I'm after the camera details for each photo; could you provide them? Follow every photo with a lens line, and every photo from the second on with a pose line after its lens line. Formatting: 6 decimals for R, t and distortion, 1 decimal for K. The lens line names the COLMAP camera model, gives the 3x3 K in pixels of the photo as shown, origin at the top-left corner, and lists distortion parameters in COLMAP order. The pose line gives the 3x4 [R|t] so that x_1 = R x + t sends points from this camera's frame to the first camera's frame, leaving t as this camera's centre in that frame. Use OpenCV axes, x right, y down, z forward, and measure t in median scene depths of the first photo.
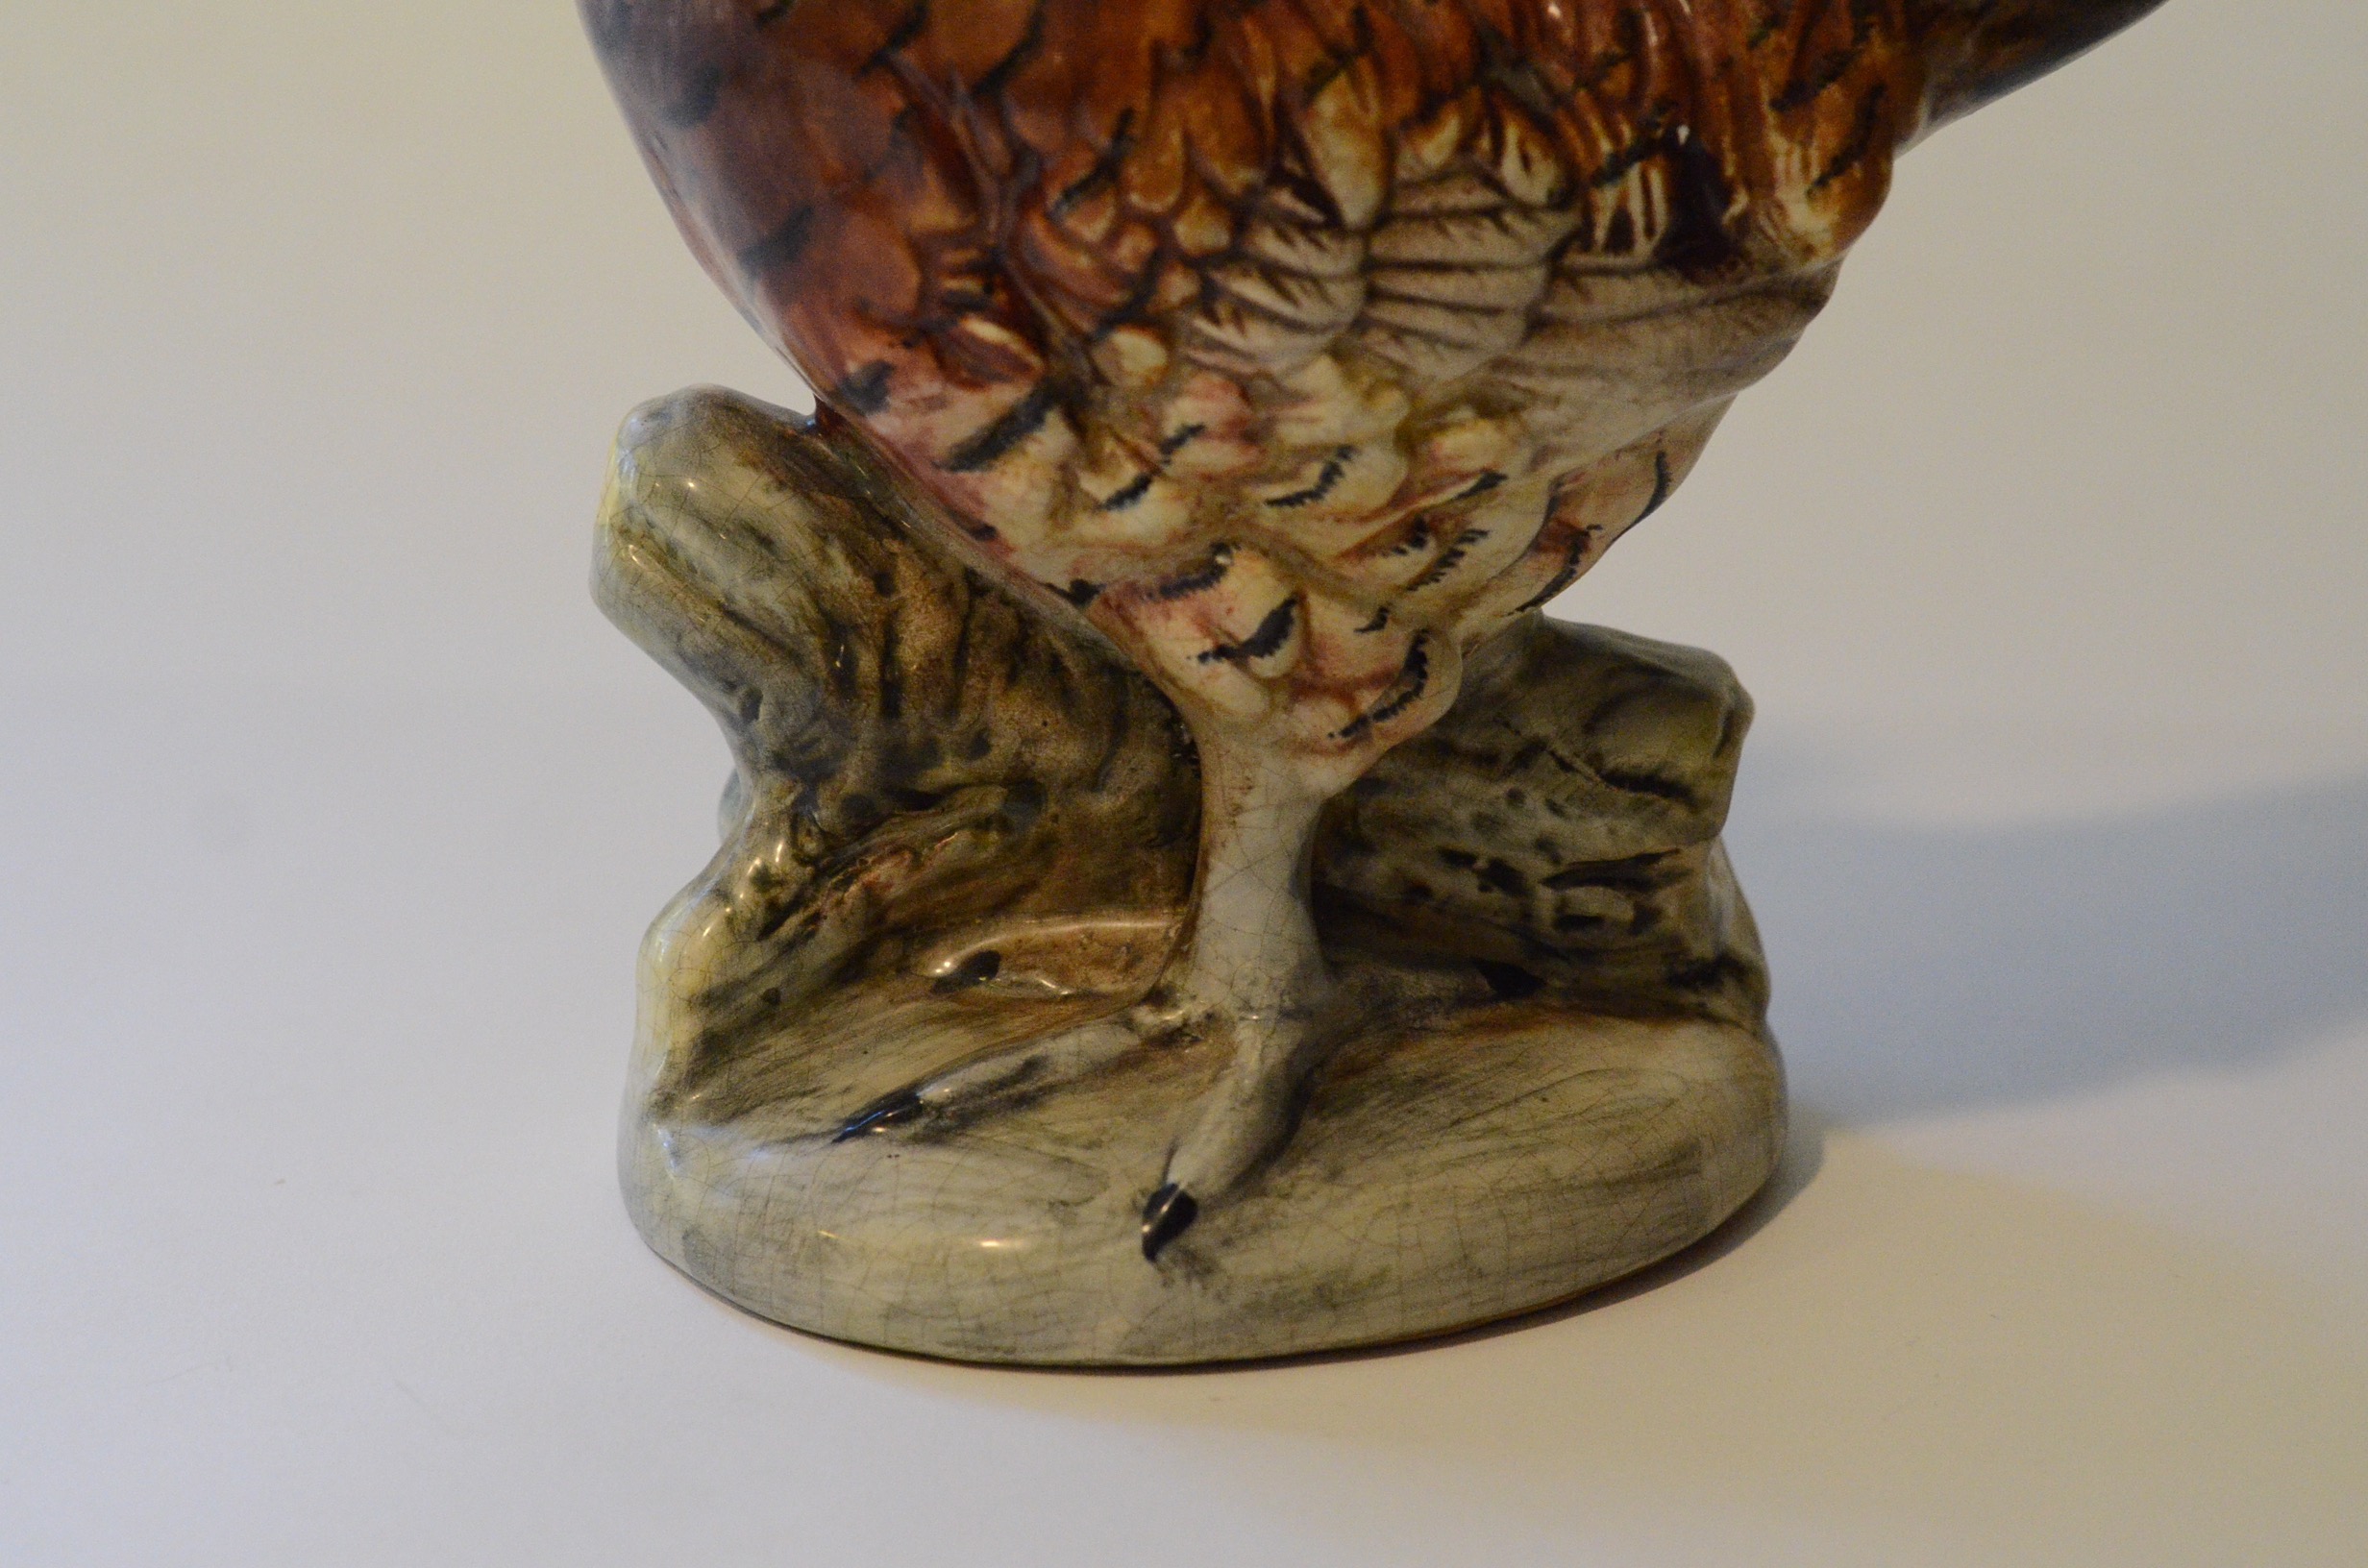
lens RADIAL K [[5292.3, 0, 1184.0], [0, 5292.3, 784.0], [0, 0, 1]] dist [-0.048887, 0.002160]
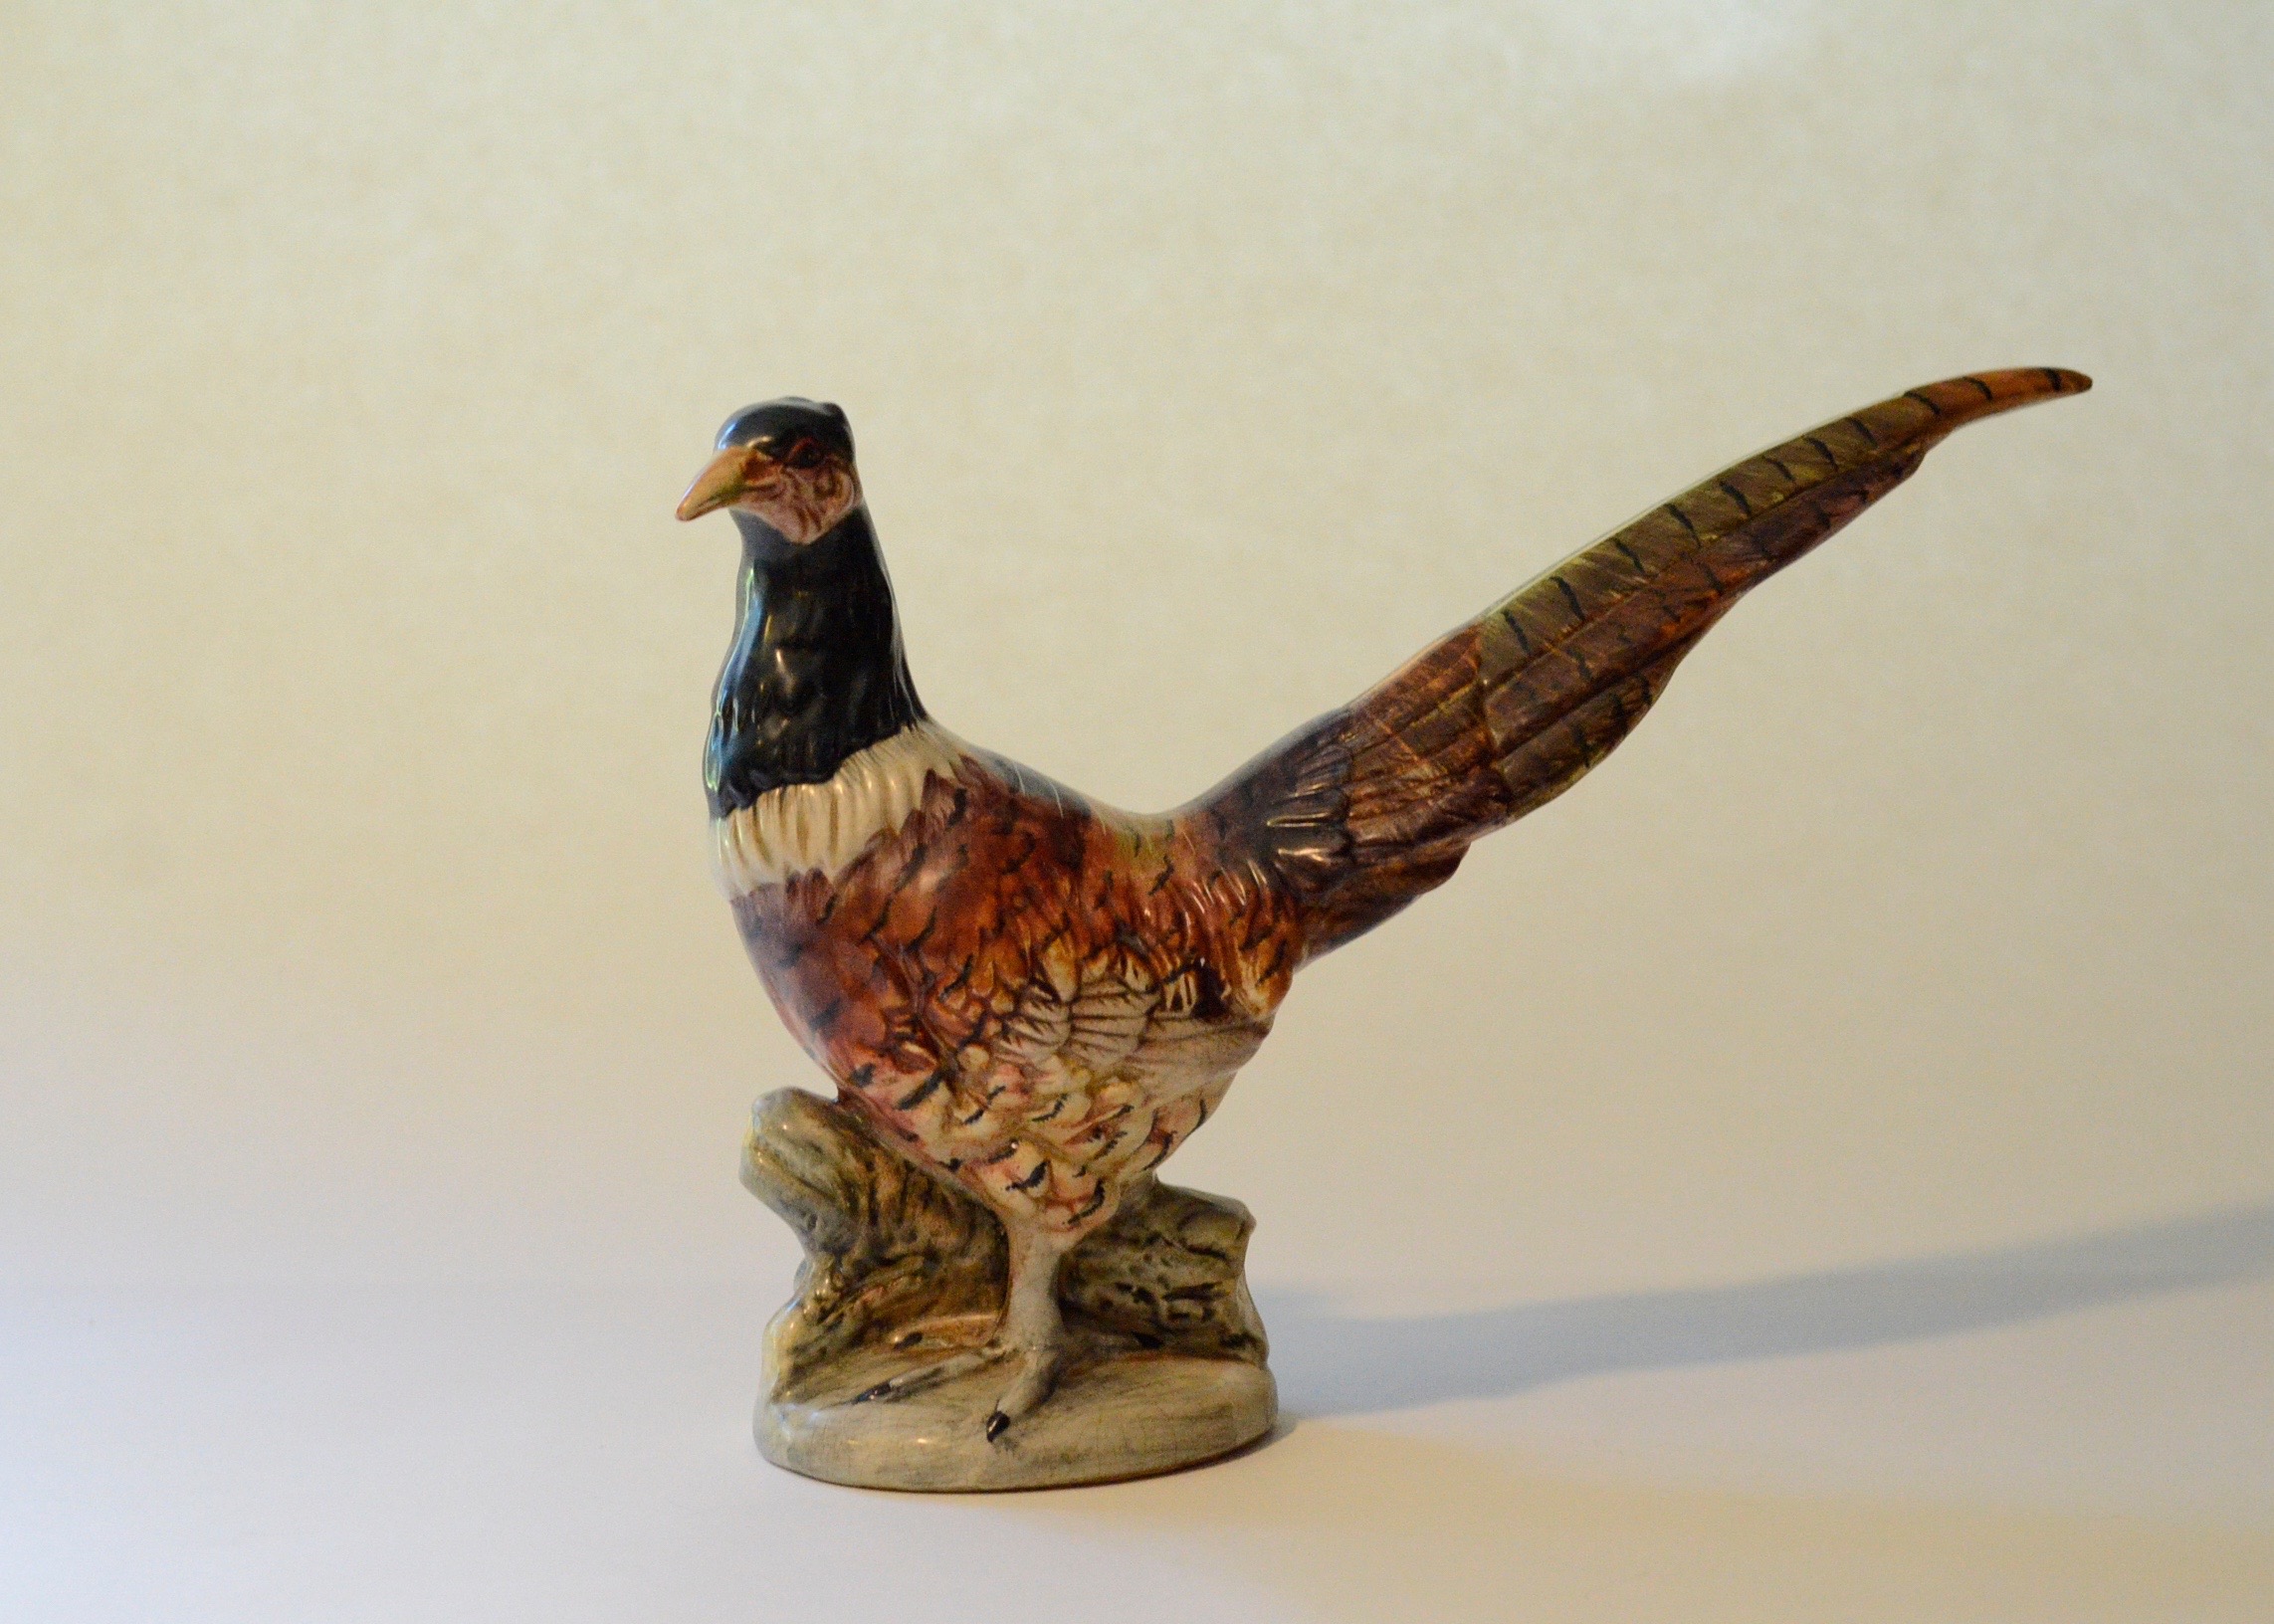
lens RADIAL K [[5451.5, 0, 1137.0], [0, 5451.5, 812.0], [0, 0, 1]] dist [-0.013547, 0.099922]
pose [[0.999587, -0.022853, 0.017439, 0.022705], [0.025758, 0.981371, -0.190390, 0.274727], [-0.012763, 0.190761, 0.981554, -1.410986]]
